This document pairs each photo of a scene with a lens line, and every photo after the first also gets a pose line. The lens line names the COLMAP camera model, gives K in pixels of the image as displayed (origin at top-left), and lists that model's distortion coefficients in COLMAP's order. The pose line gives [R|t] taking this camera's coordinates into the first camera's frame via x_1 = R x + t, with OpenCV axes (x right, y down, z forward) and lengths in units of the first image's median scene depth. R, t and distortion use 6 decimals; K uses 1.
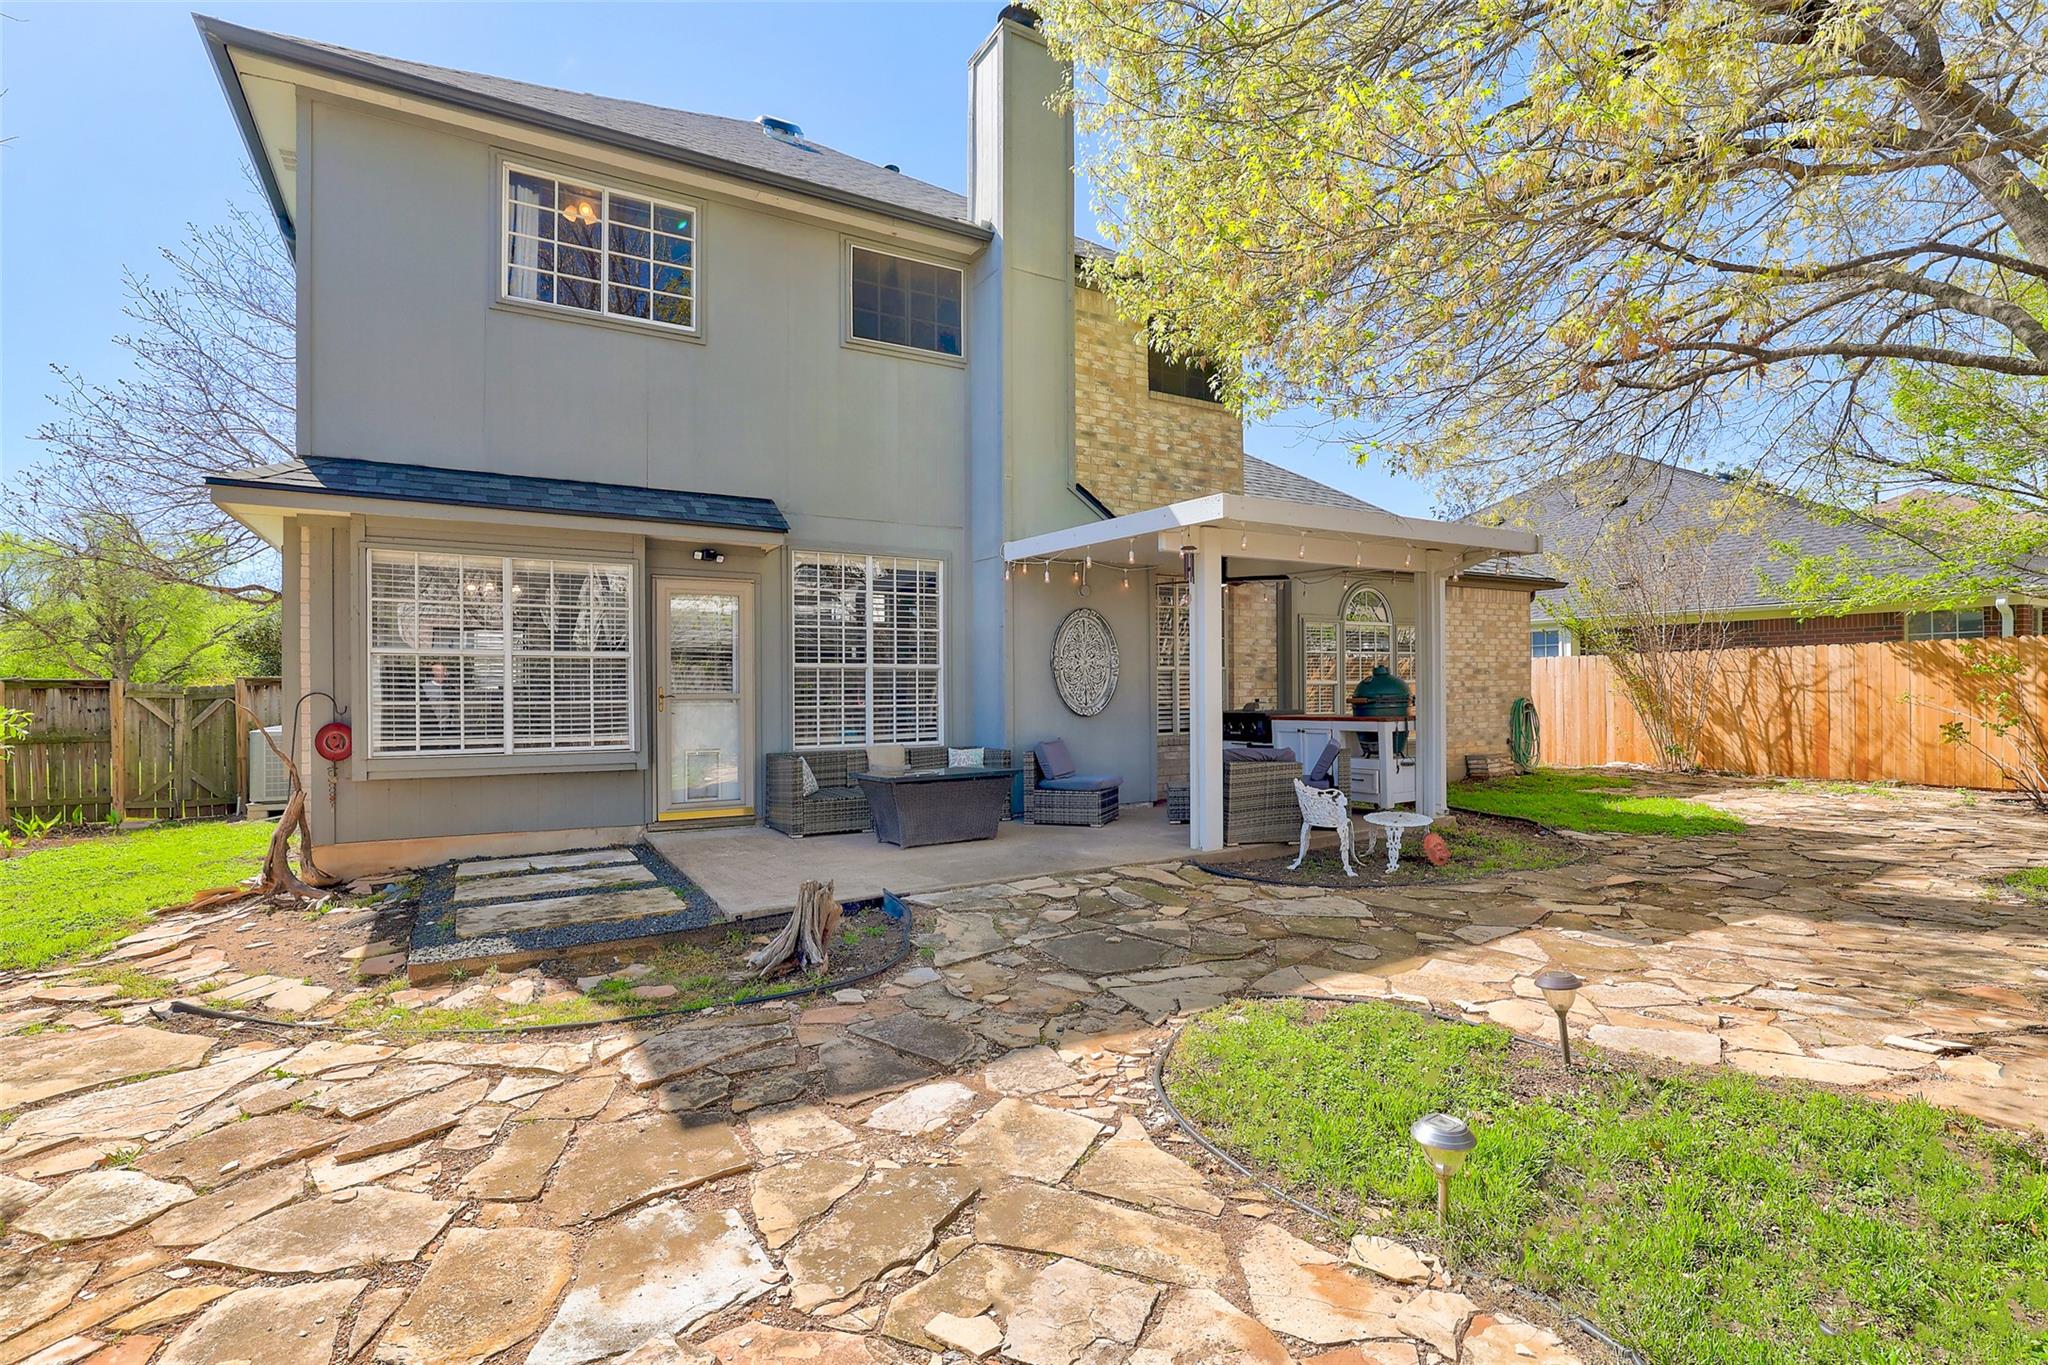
lens RADIAL K [[966.5, 0, 1024.0], [0, 966.5, 682.5], [0, 0, 1]] dist [-0.002283, -0.000080]
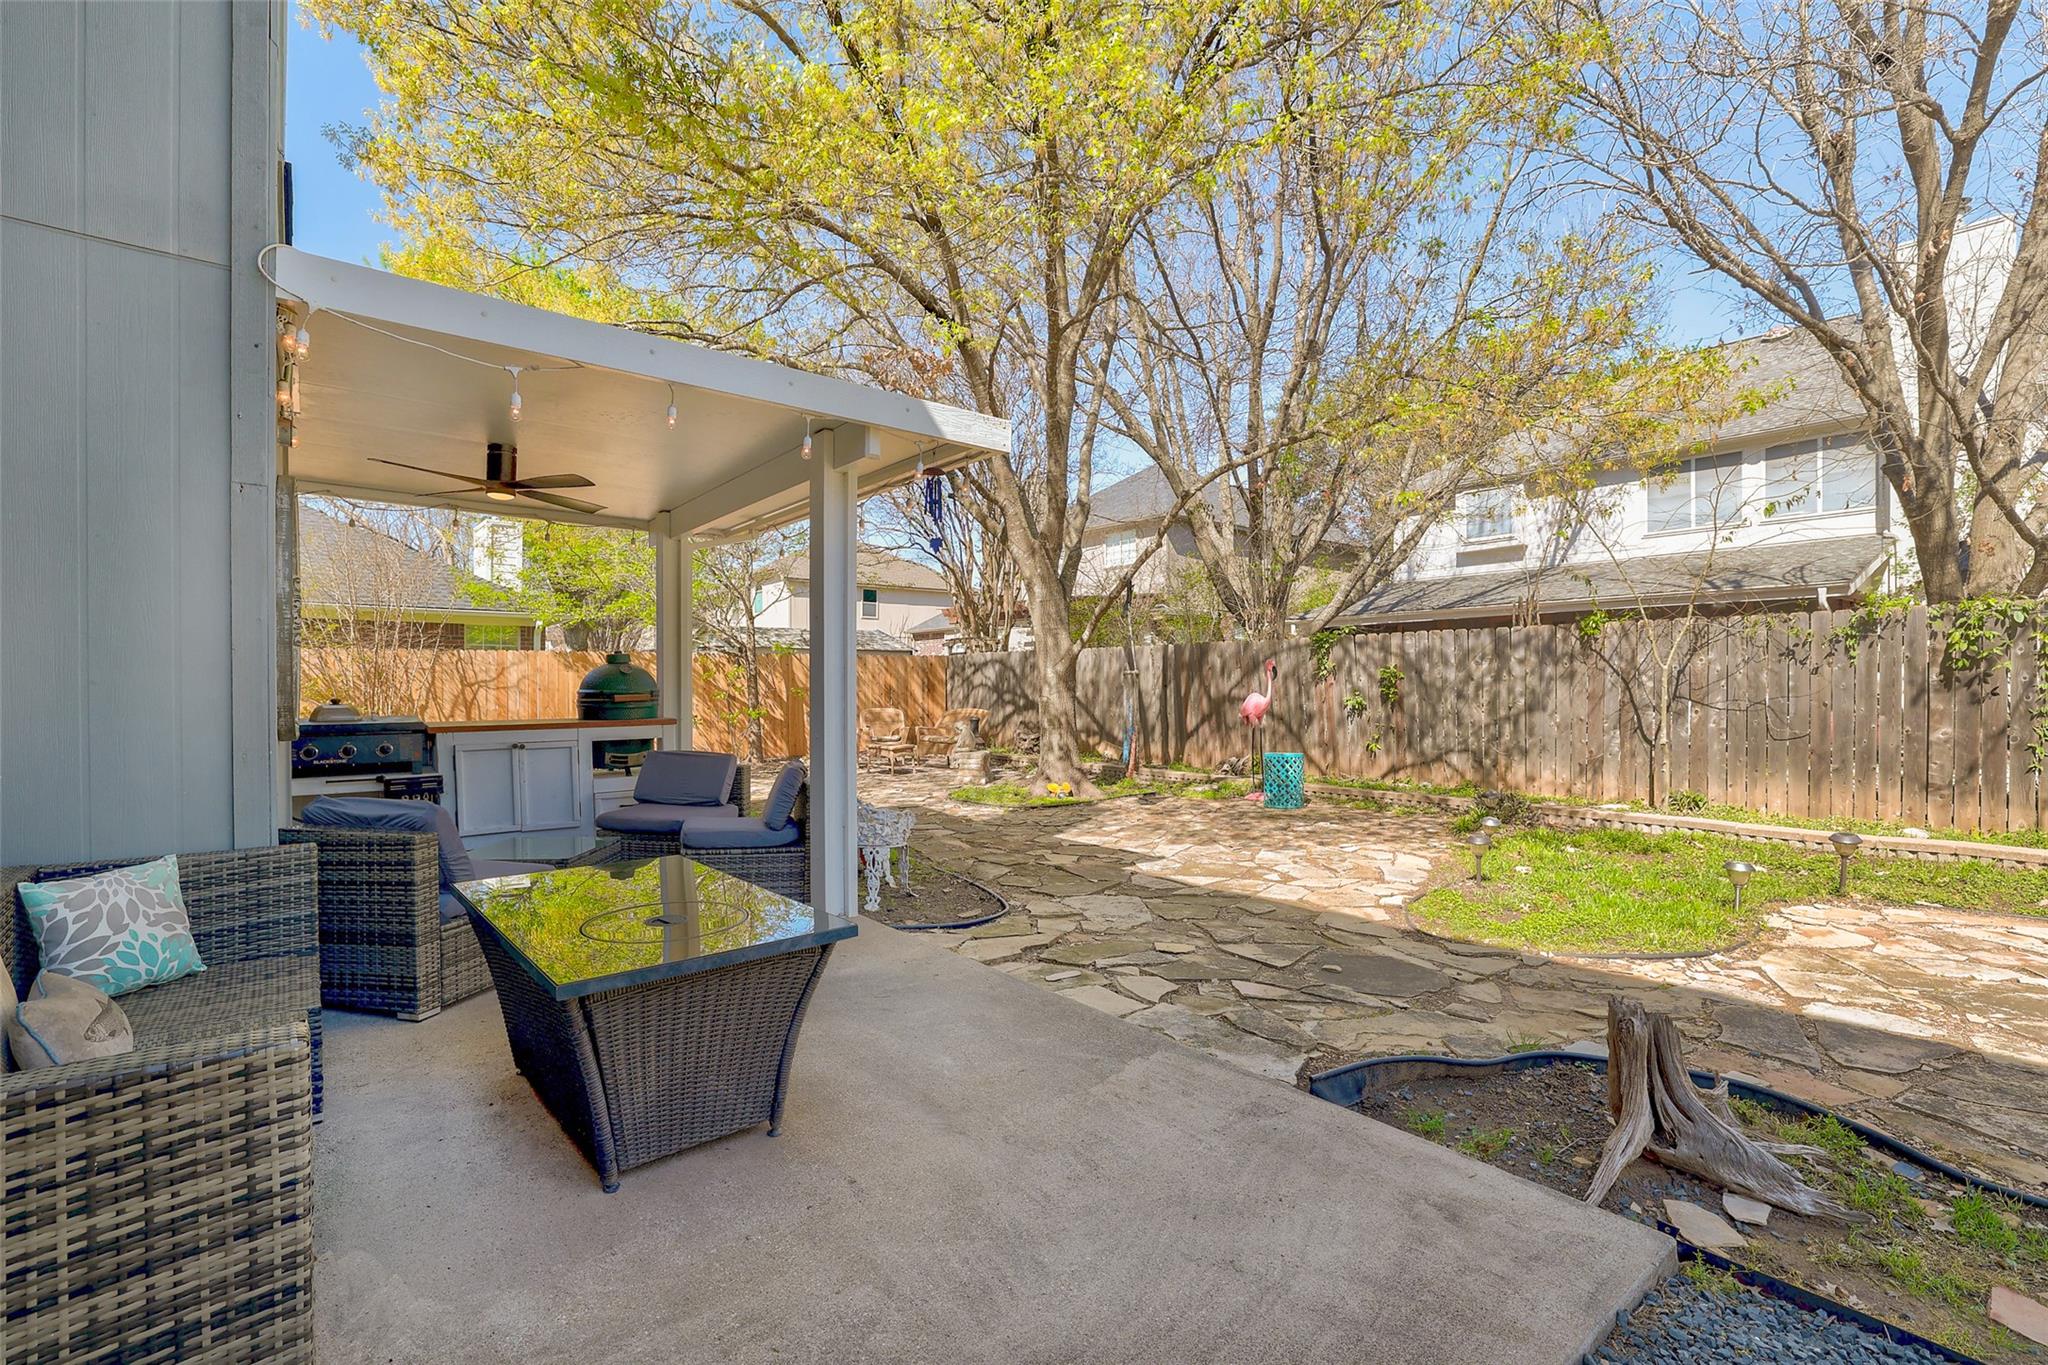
lens RADIAL K [[907.7, 0, 1032.7], [0, 907.7, 708.5], [0, 0, 1]] dist [-0.060229, 0.017862]
pose [[-0.142407, -0.016895, 0.989664, -0.349198], [0.003517, 0.999839, 0.017574, 0.015836], [-0.989802, 0.005984, -0.142325, 0.741619]]
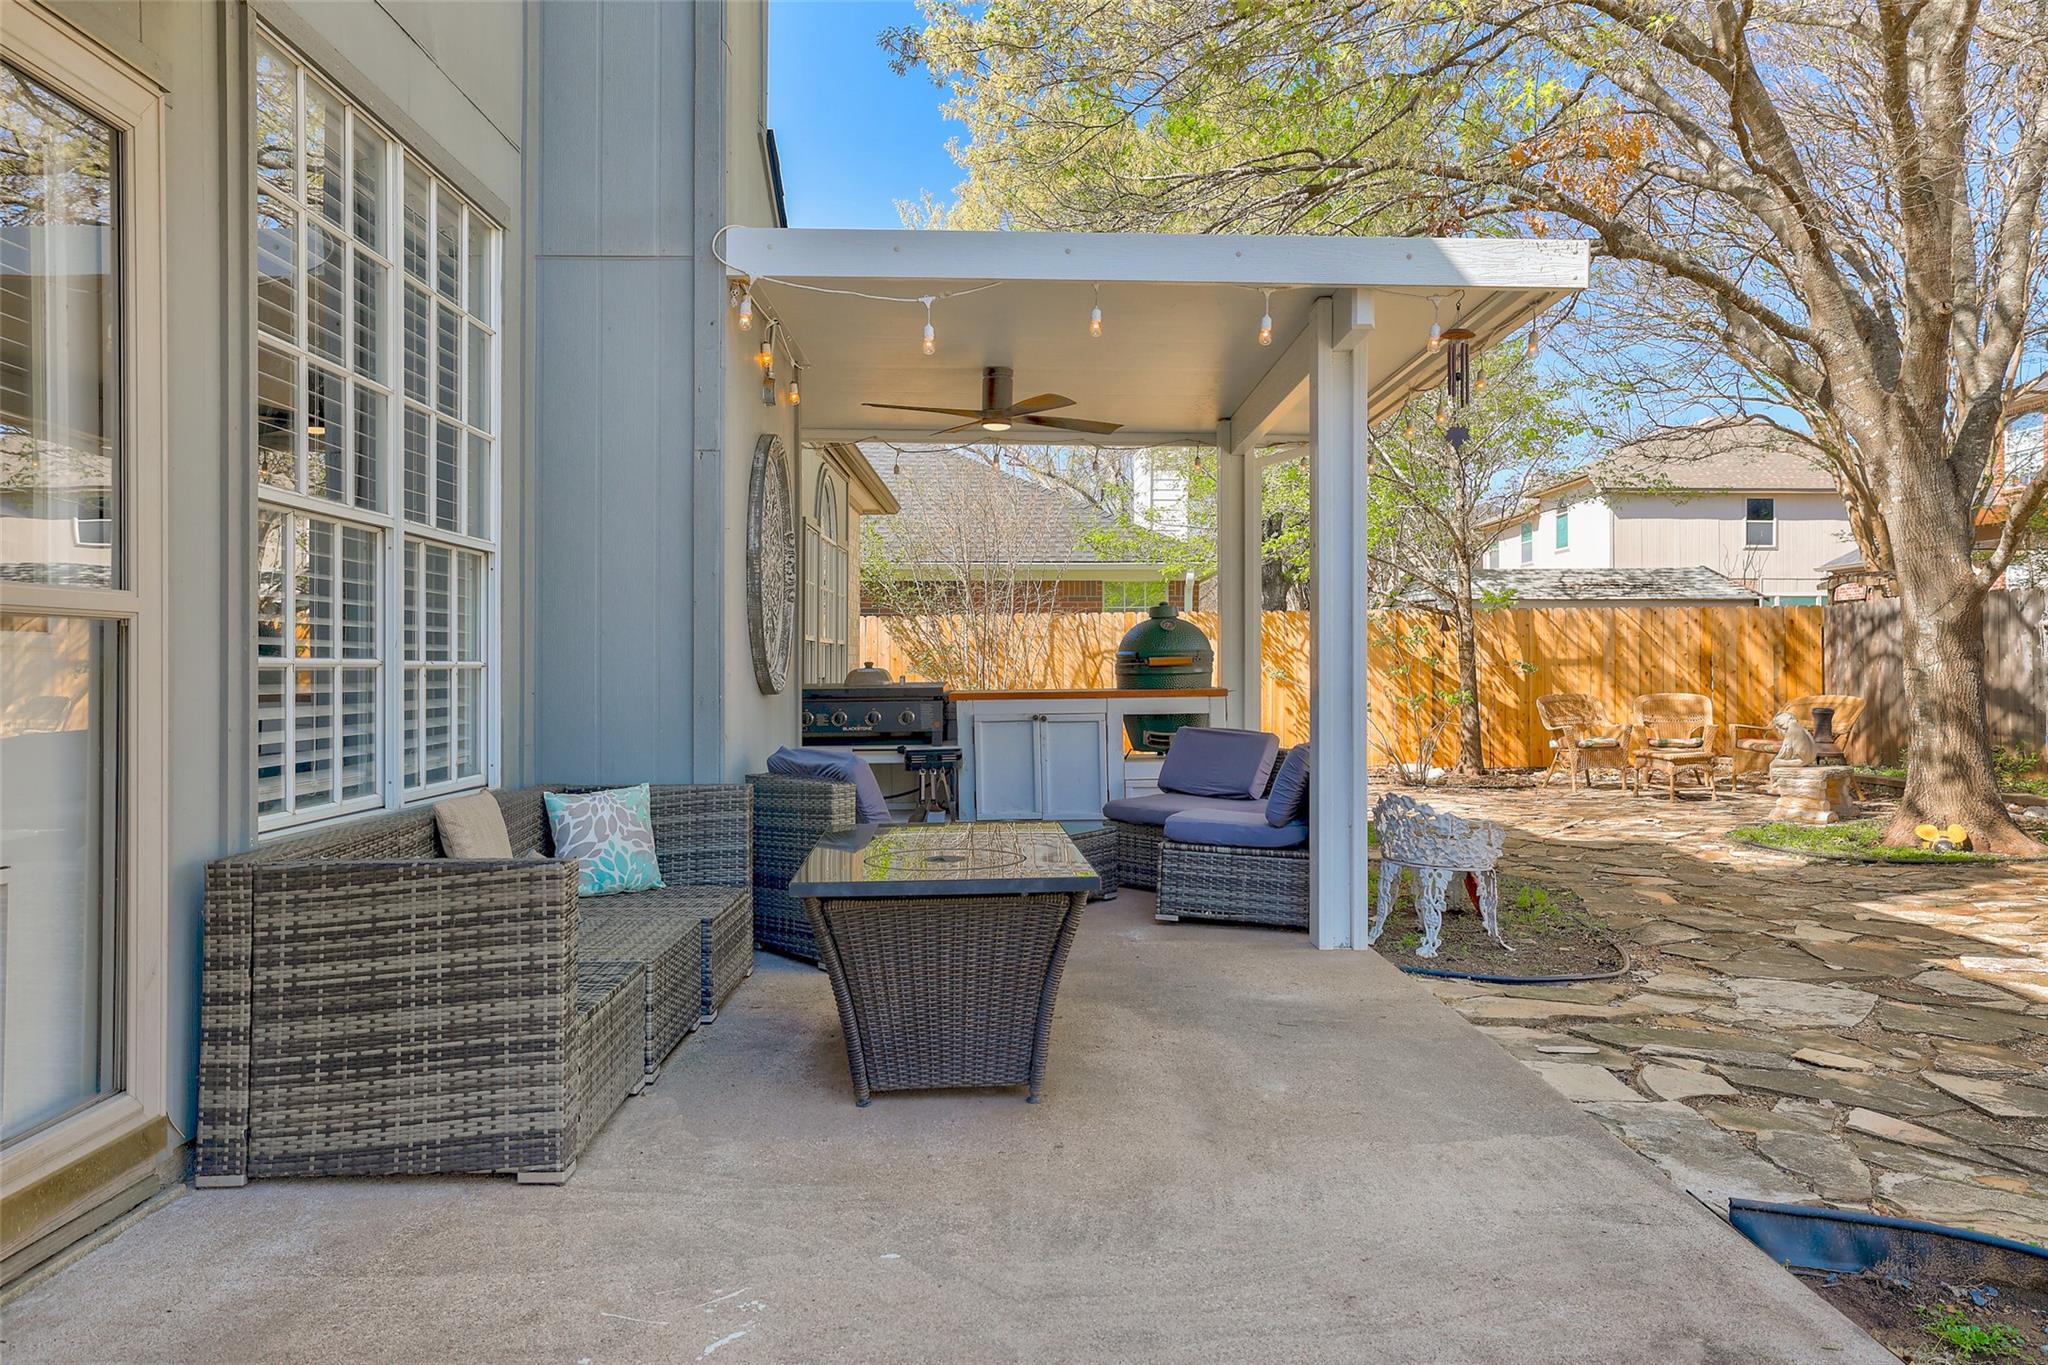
lens RADIAL K [[1448.1, 0, 1024.0], [0, 1448.1, 682.5], [0, 0, 1]] dist [-0.026120, 0.003644]
pose [[0.507873, -0.002004, 0.861430, -0.418702], [0.001271, 0.999998, 0.001577, 0.028889], [-0.861431, 0.000294, 0.507874, 0.590955]]
